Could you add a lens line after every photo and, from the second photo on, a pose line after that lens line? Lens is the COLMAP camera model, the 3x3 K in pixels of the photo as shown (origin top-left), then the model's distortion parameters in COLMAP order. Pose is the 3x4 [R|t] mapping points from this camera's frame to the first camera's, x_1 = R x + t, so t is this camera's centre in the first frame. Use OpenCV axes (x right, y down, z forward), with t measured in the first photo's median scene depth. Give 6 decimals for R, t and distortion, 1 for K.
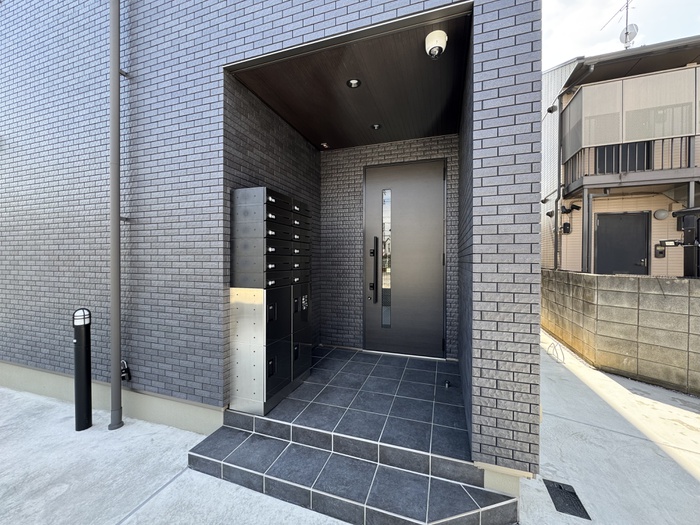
lens RADIAL K [[279.9, 0, 349.8], [0, 279.9, 261.4], [0, 0, 1]] dist [-0.001080, -0.000376]
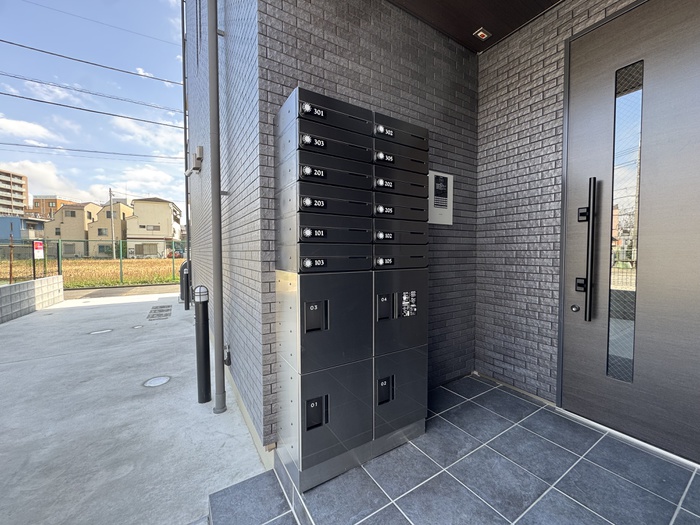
lens RADIAL K [[279.9, 0, 349.8], [0, 279.9, 261.4], [0, 0, 1]] dist [-0.001080, -0.000376]
pose [[0.771606, 0.017667, -0.635856, 0.081493], [0.001782, 0.999550, 0.029935, 0.036546], [0.636099, -0.024231, 0.771227, 0.401589]]
